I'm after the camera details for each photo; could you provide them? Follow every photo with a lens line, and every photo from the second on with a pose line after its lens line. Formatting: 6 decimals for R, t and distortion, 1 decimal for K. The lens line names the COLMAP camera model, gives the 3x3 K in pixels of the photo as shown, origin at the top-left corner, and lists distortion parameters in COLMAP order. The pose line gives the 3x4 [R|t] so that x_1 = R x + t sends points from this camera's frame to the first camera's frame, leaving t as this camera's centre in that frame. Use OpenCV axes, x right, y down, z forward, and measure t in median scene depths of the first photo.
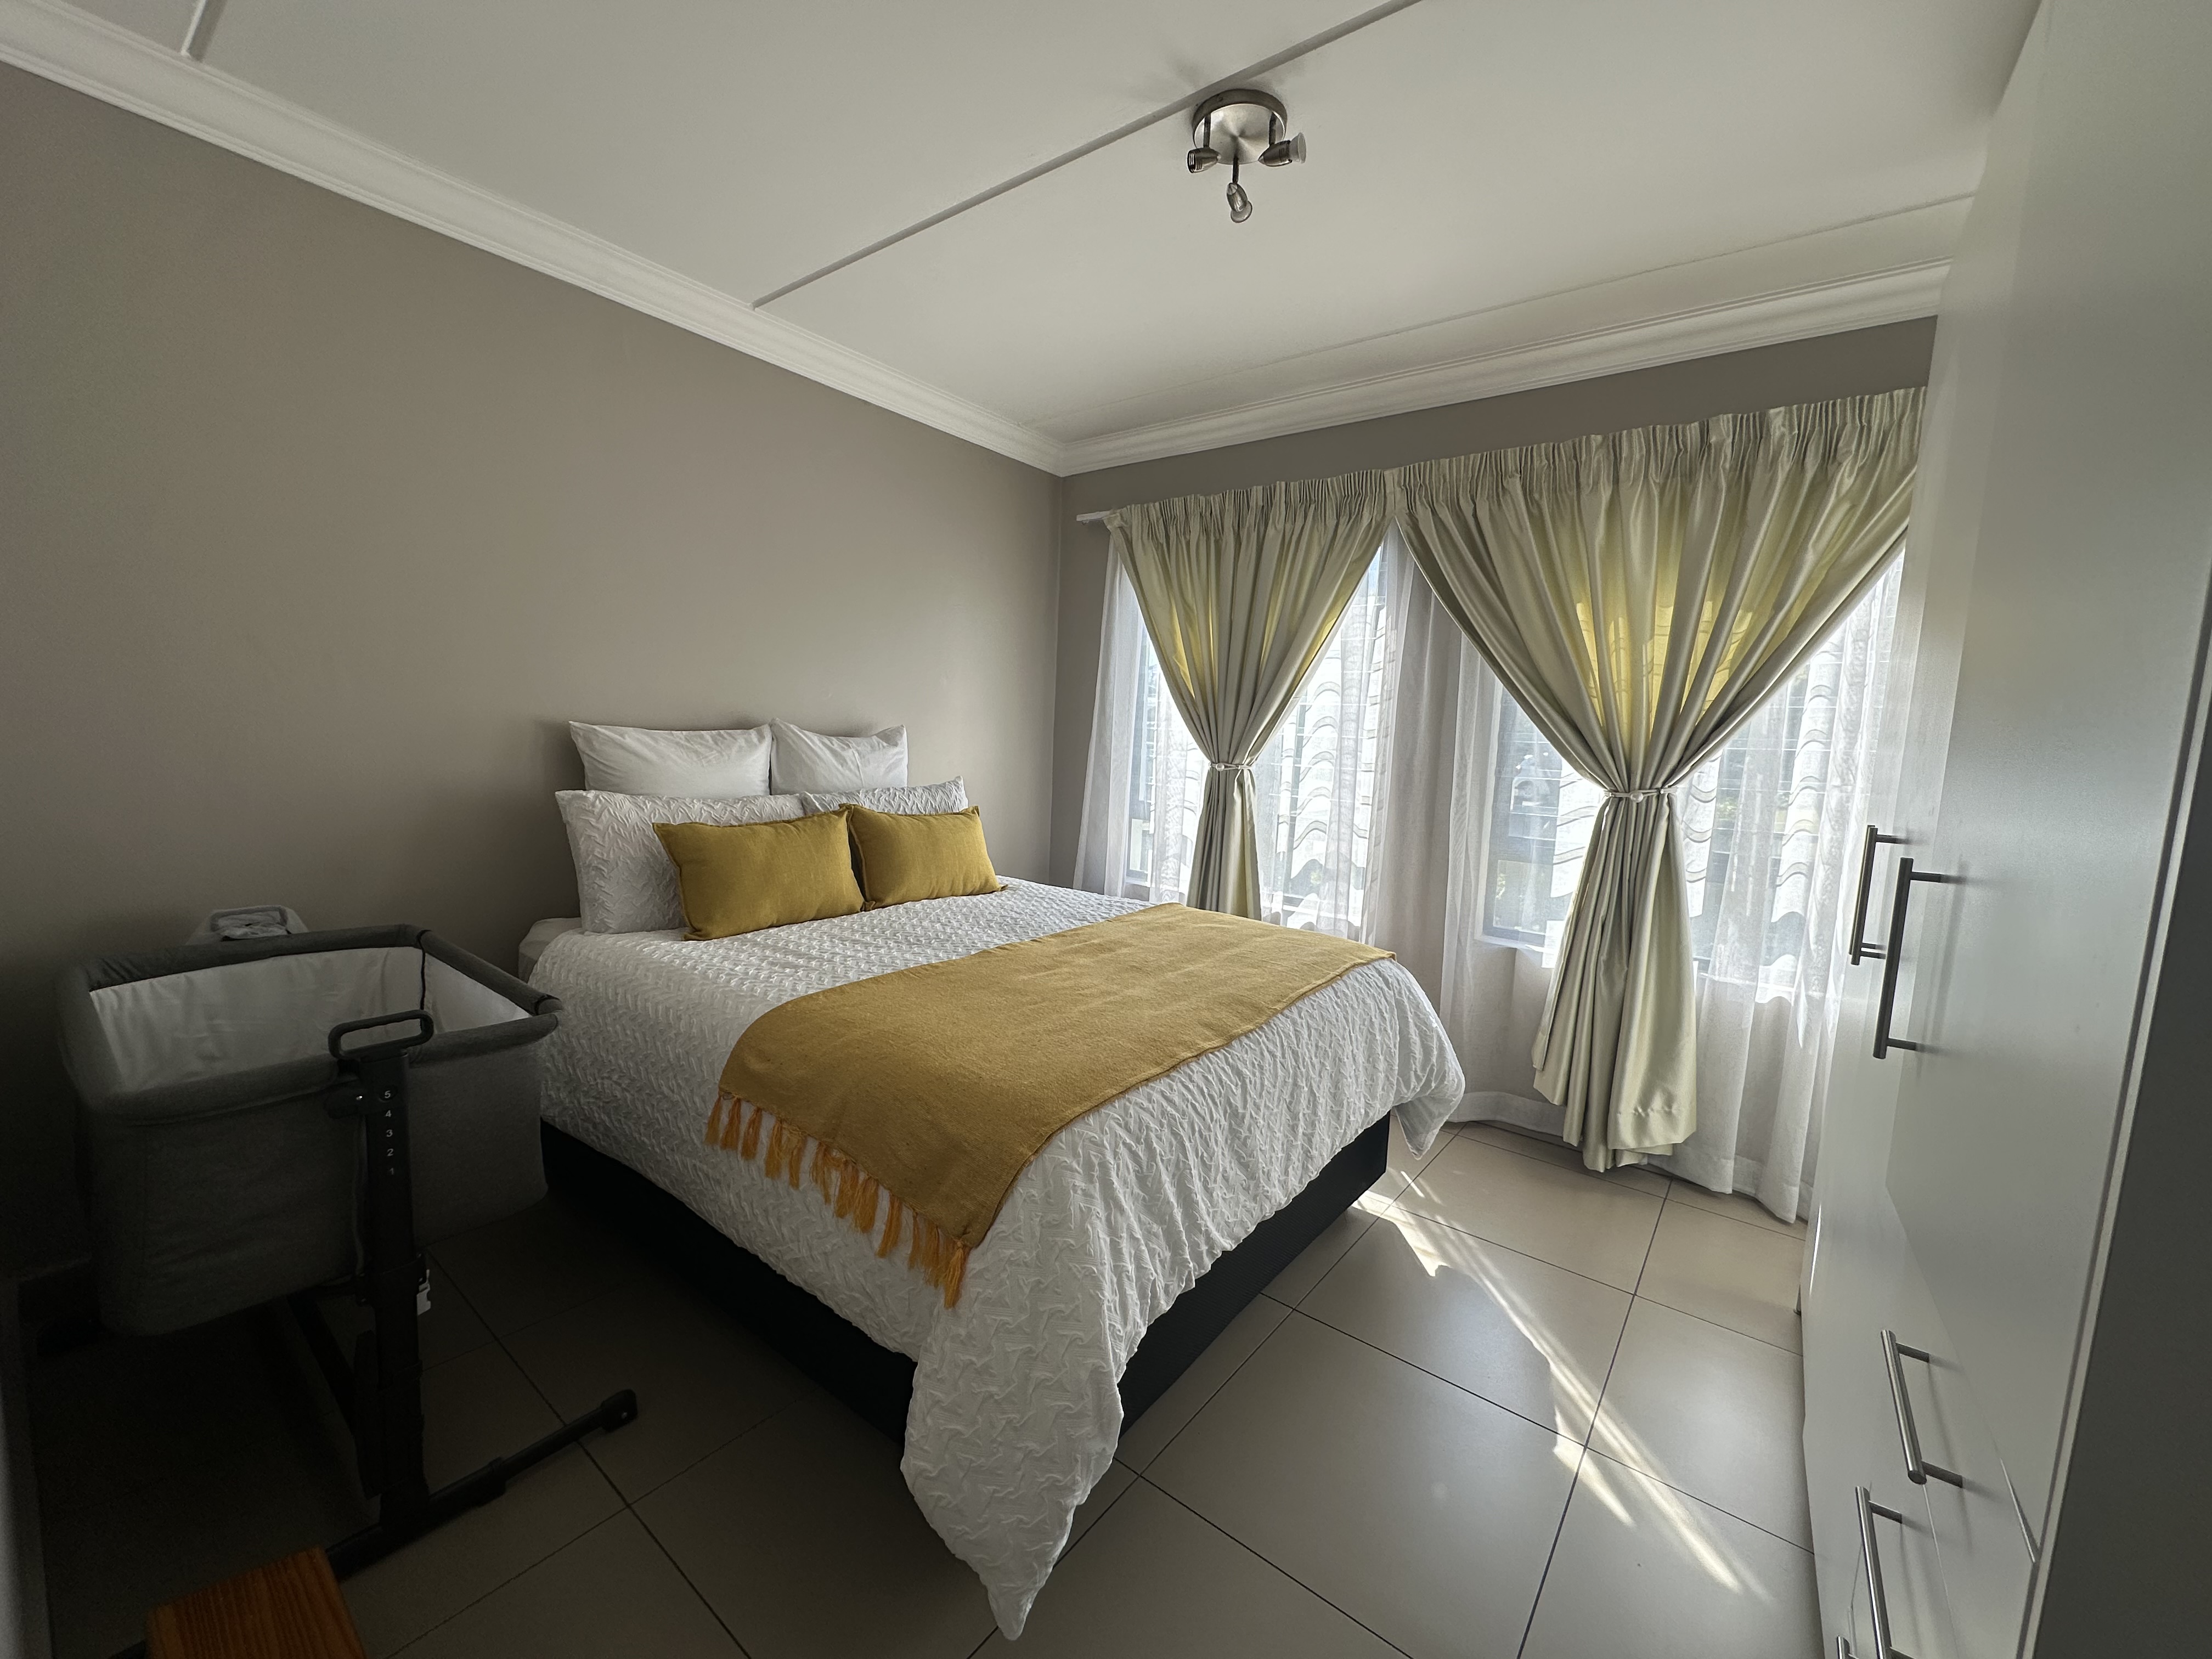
lens RADIAL K [[881.5, 0, 1106.0], [0, 881.5, 829.5], [0, 0, 1]] dist [-0.001913, -0.000078]
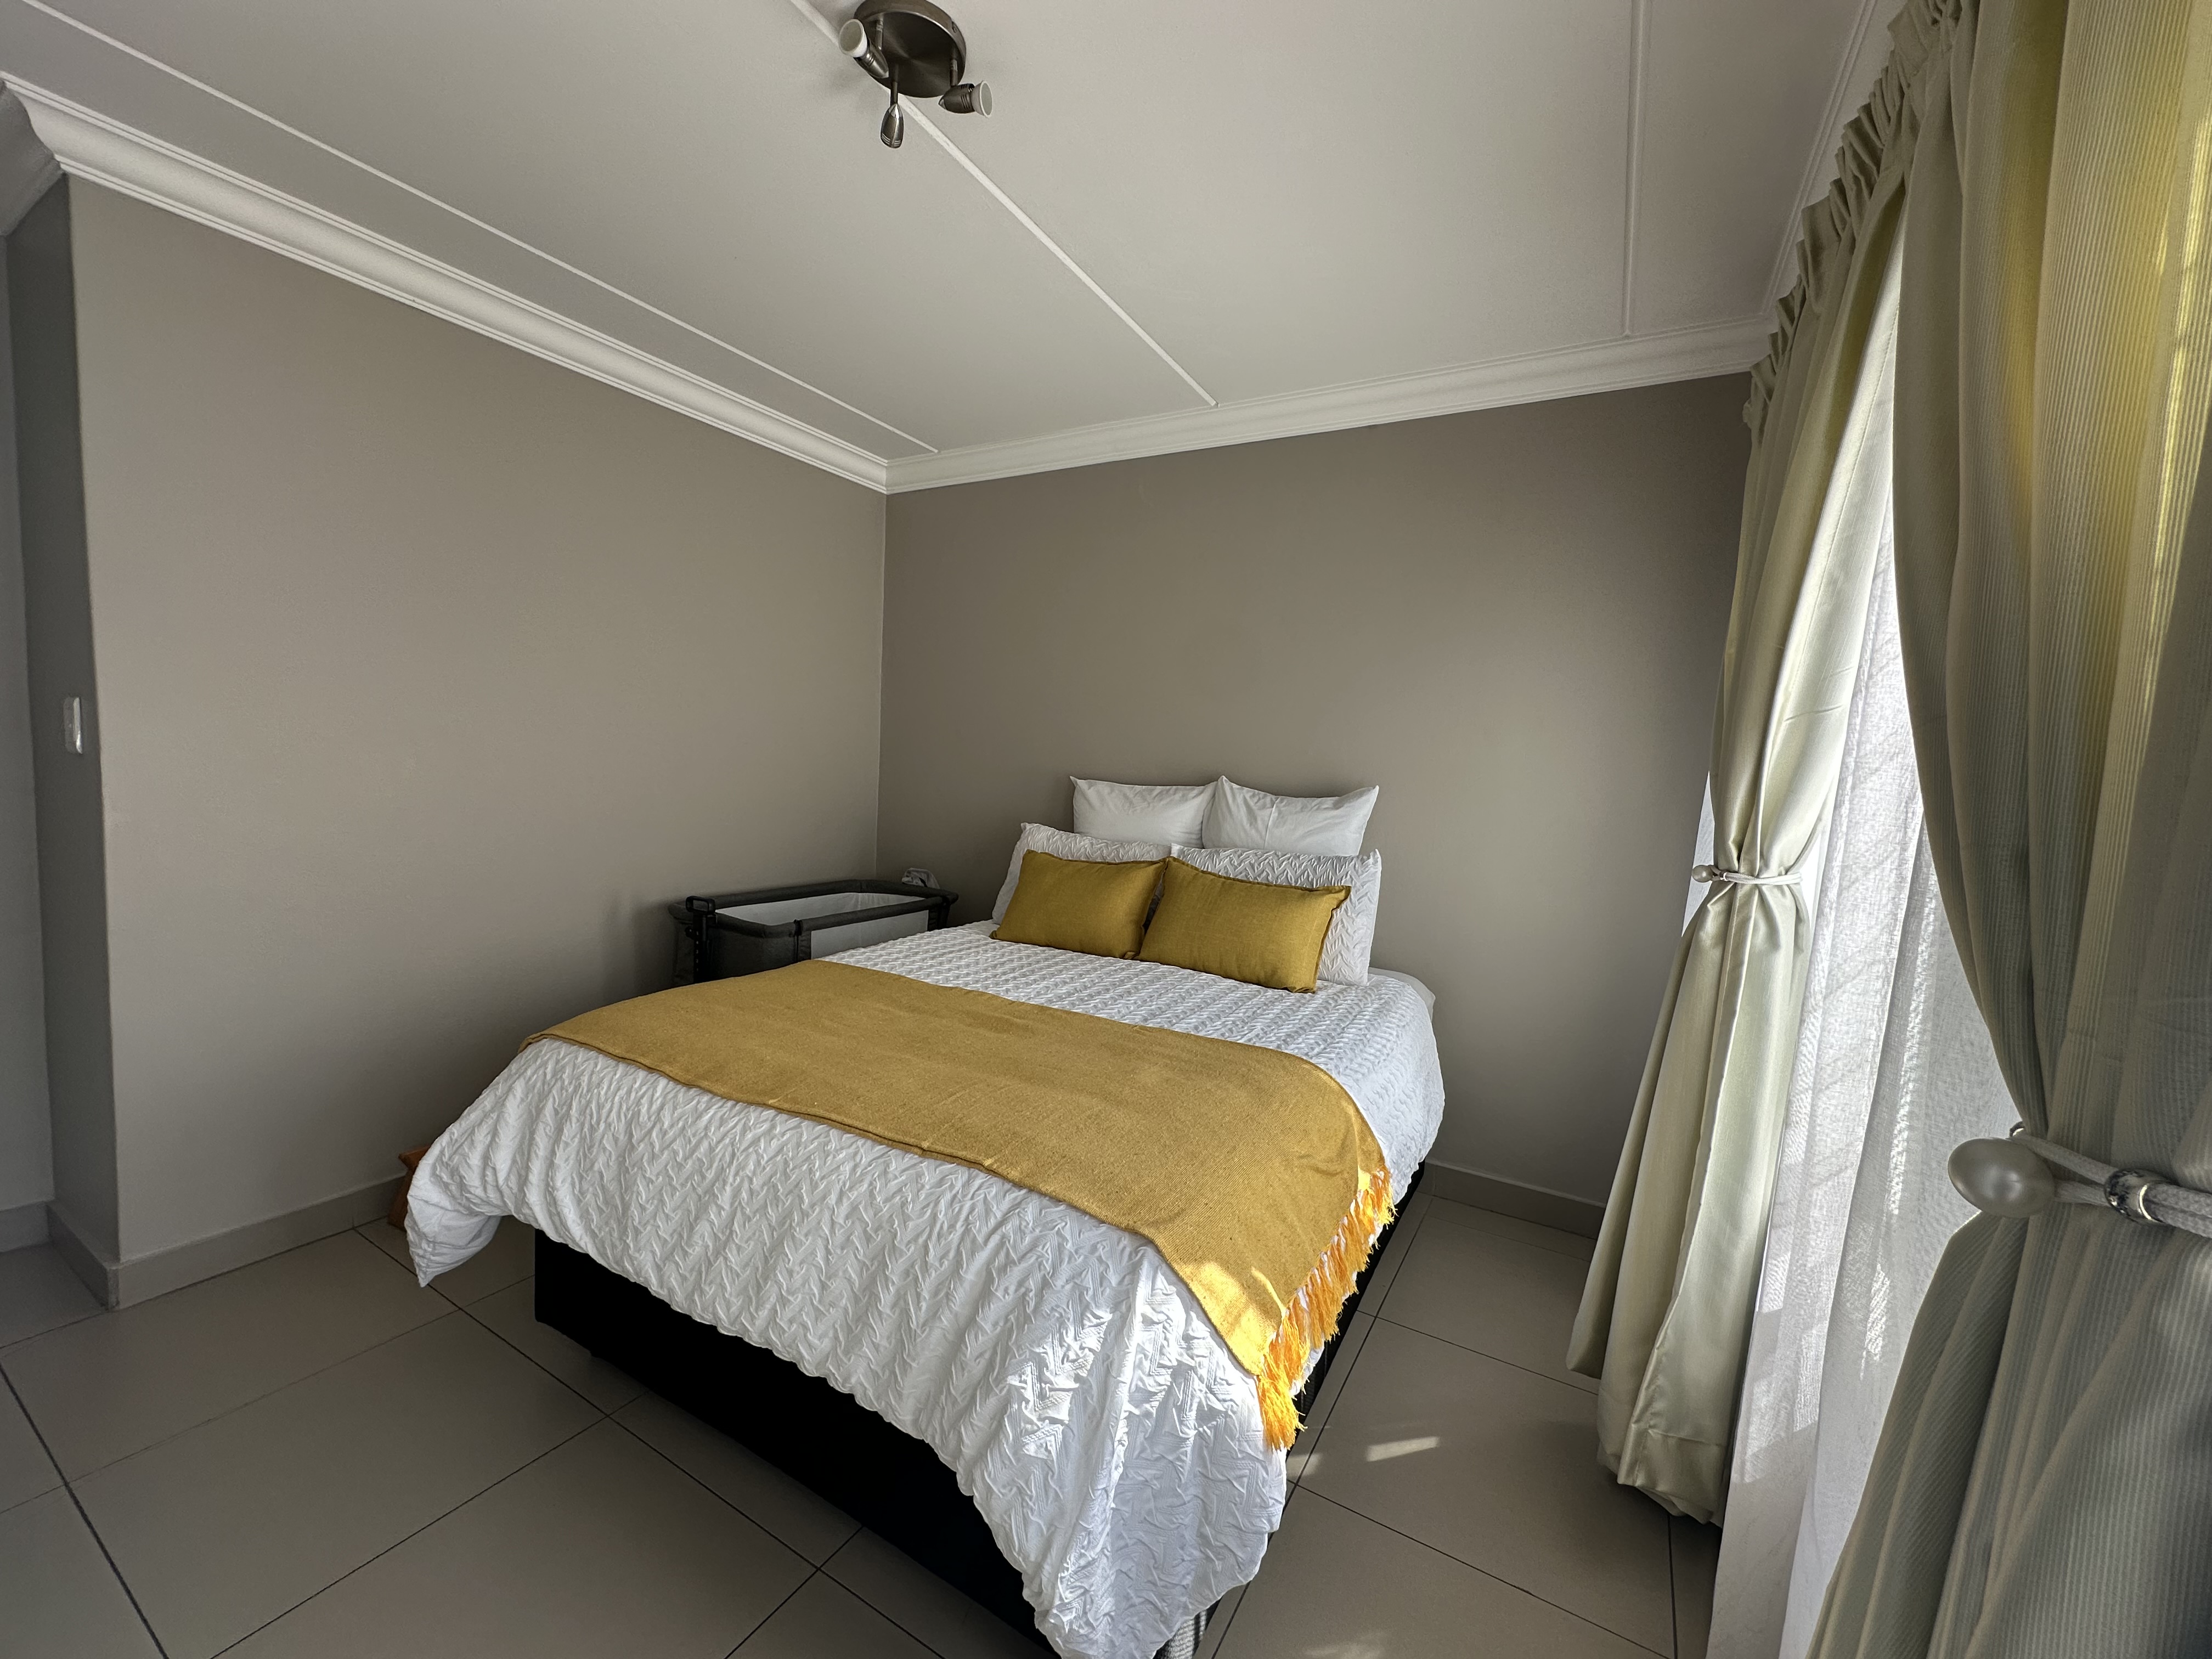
lens RADIAL K [[881.5, 0, 1106.0], [0, 881.5, 829.5], [0, 0, 1]] dist [-0.001913, -0.000078]
pose [[0.124605, 0.056442, -0.990600, 0.760044], [-0.142969, 0.988983, 0.038366, -0.095335], [0.981852, 0.136845, 0.131302, 0.842705]]
